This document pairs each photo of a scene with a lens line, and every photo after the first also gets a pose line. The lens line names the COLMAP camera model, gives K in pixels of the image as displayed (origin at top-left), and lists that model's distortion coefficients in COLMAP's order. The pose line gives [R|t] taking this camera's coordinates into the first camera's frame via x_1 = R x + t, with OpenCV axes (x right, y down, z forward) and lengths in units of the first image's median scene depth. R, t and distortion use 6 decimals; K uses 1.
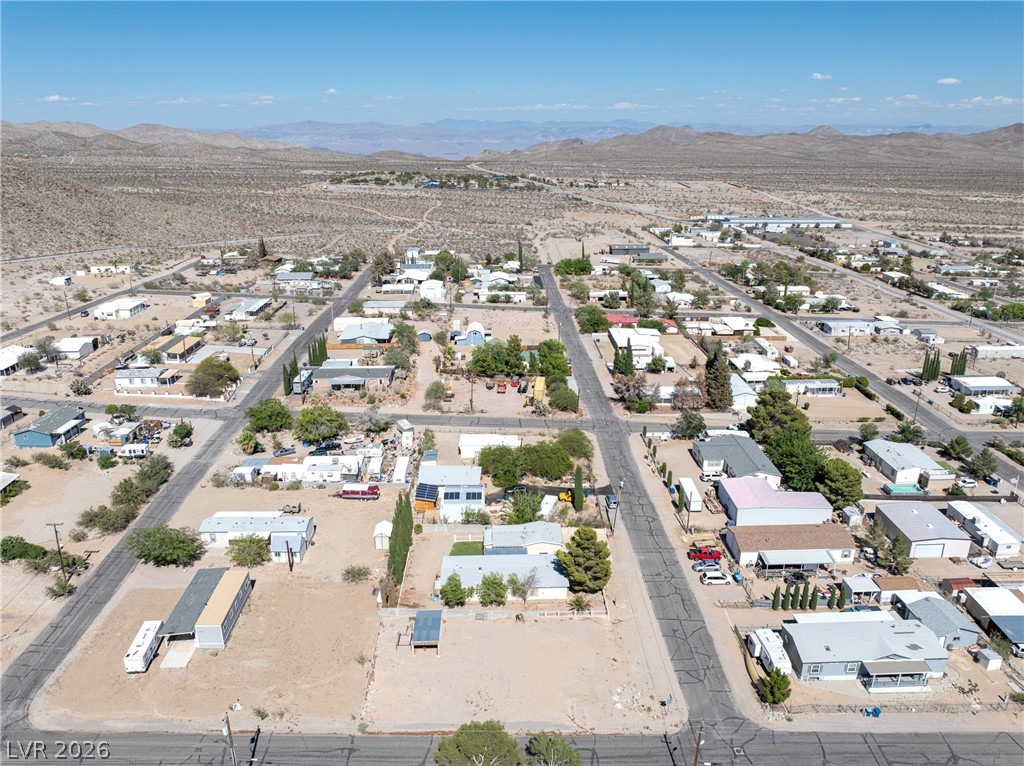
lens RADIAL K [[740.0, 0, 516.7], [0, 740.0, 384.7], [0, 0, 1]] dist [-0.039049, 0.010584]
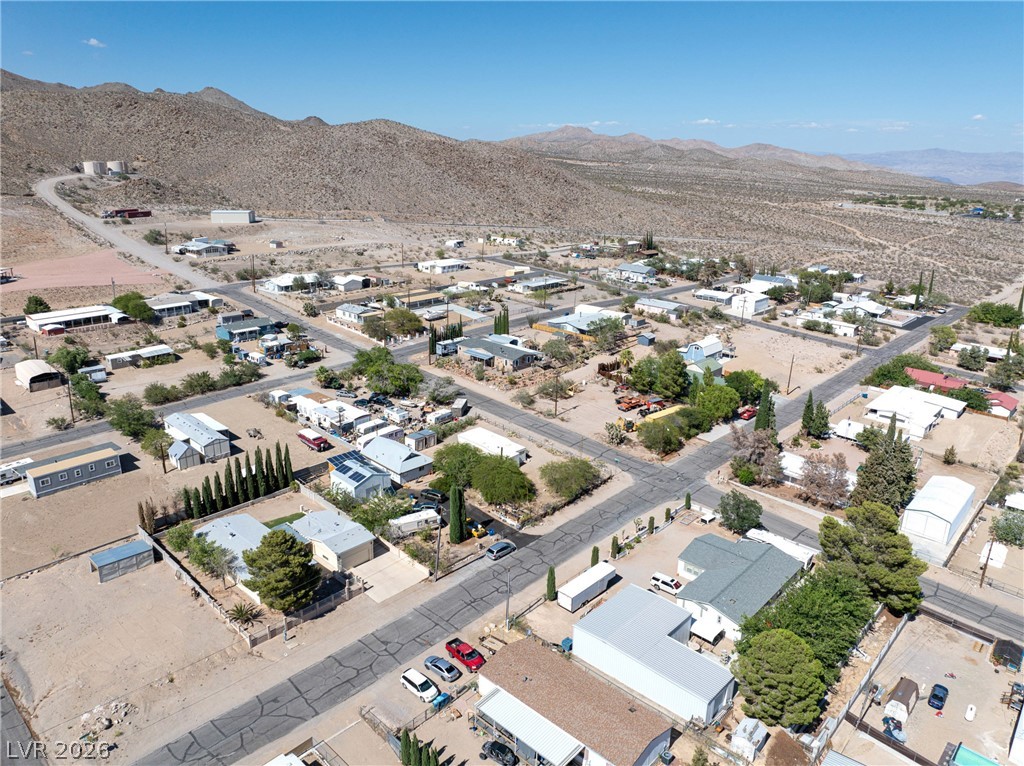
lens RADIAL K [[720.5, 0, 515.5], [0, 720.5, 379.2], [0, 0, 1]] dist [-0.029460, -0.001017]
pose [[0.711680, 0.232400, -0.662949, 0.408555], [-0.251785, 0.965382, 0.068127, -0.046001], [0.655832, 0.118437, 0.745558, 0.304473]]
